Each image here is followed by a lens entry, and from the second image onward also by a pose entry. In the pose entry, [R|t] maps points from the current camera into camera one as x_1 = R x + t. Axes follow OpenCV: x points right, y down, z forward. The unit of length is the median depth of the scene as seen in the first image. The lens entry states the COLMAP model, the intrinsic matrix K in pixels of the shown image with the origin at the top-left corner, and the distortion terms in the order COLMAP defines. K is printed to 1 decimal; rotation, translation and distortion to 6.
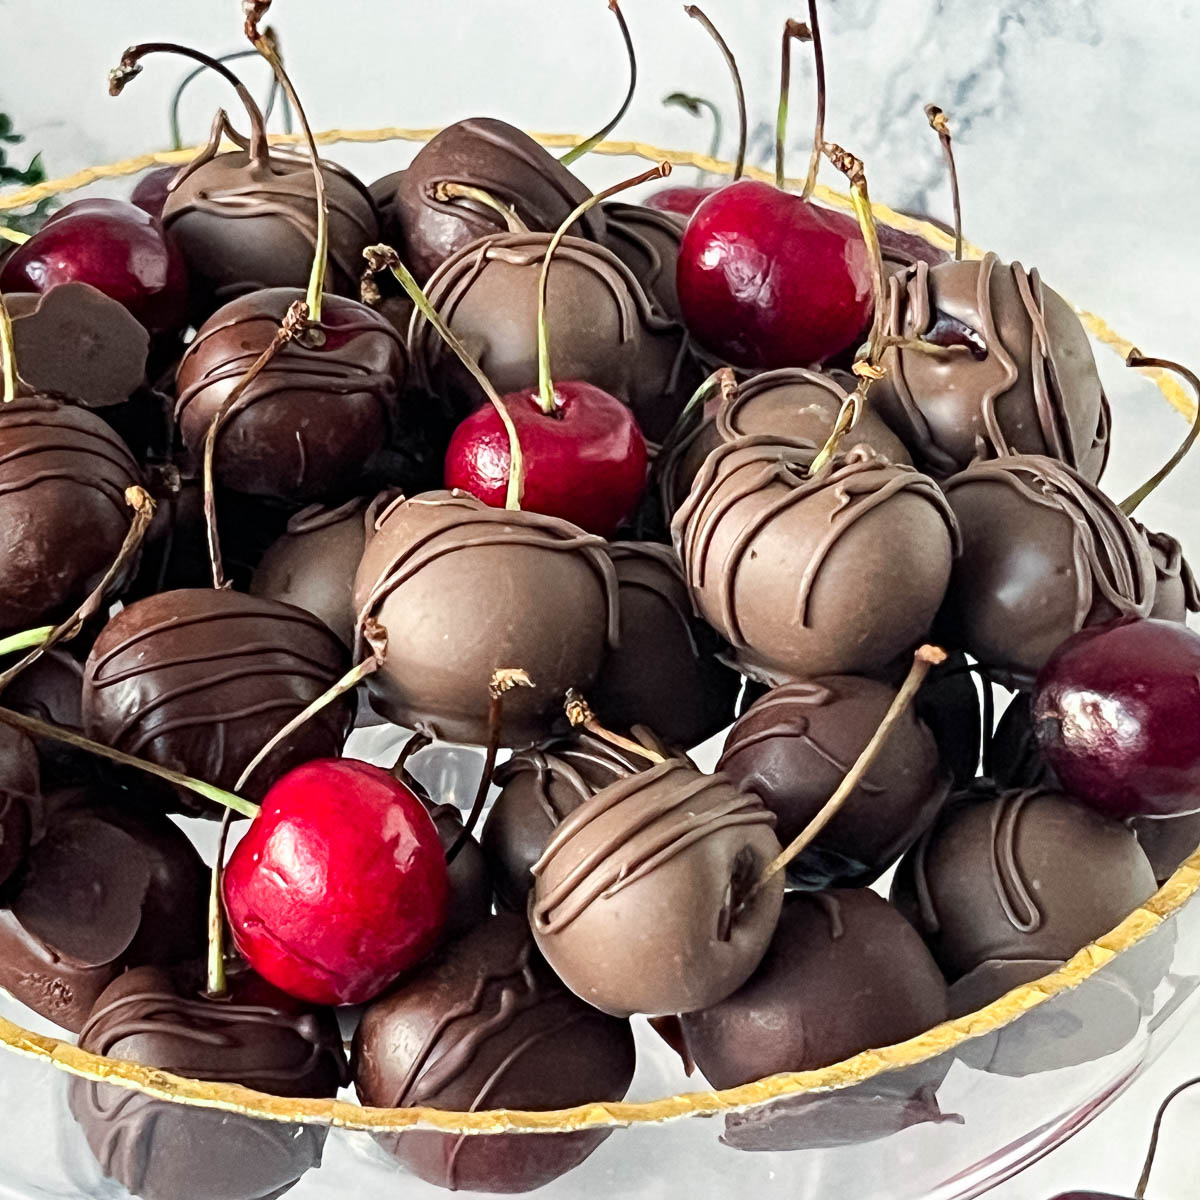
lens RADIAL K [[3479.5, 0, 421.7], [0, 3479.5, 601.2], [0, 0, 1]] dist [0.191864, -0.057022]
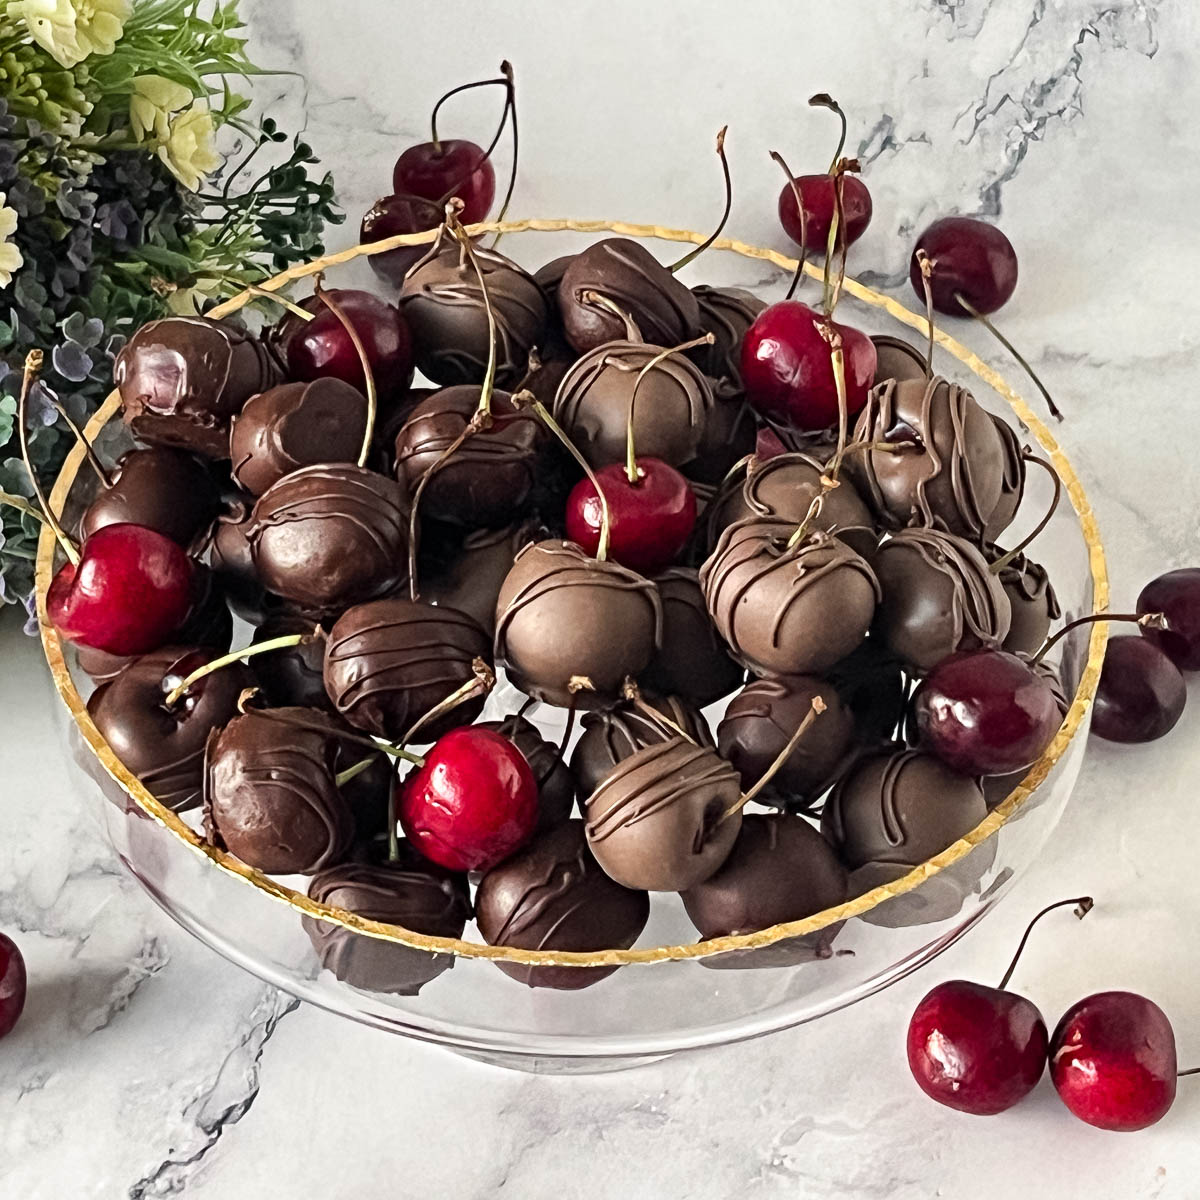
lens RADIAL K [[3459.4, 0, 600.3], [0, 3459.4, 599.0], [0, 0, 1]] dist [0.215338, 0.141303]
pose [[0.997726, 0.053870, -0.040495, 0.091817], [-0.048001, 0.989809, 0.134069, -0.219896], [0.047305, -0.131820, 0.990144, -0.561583]]
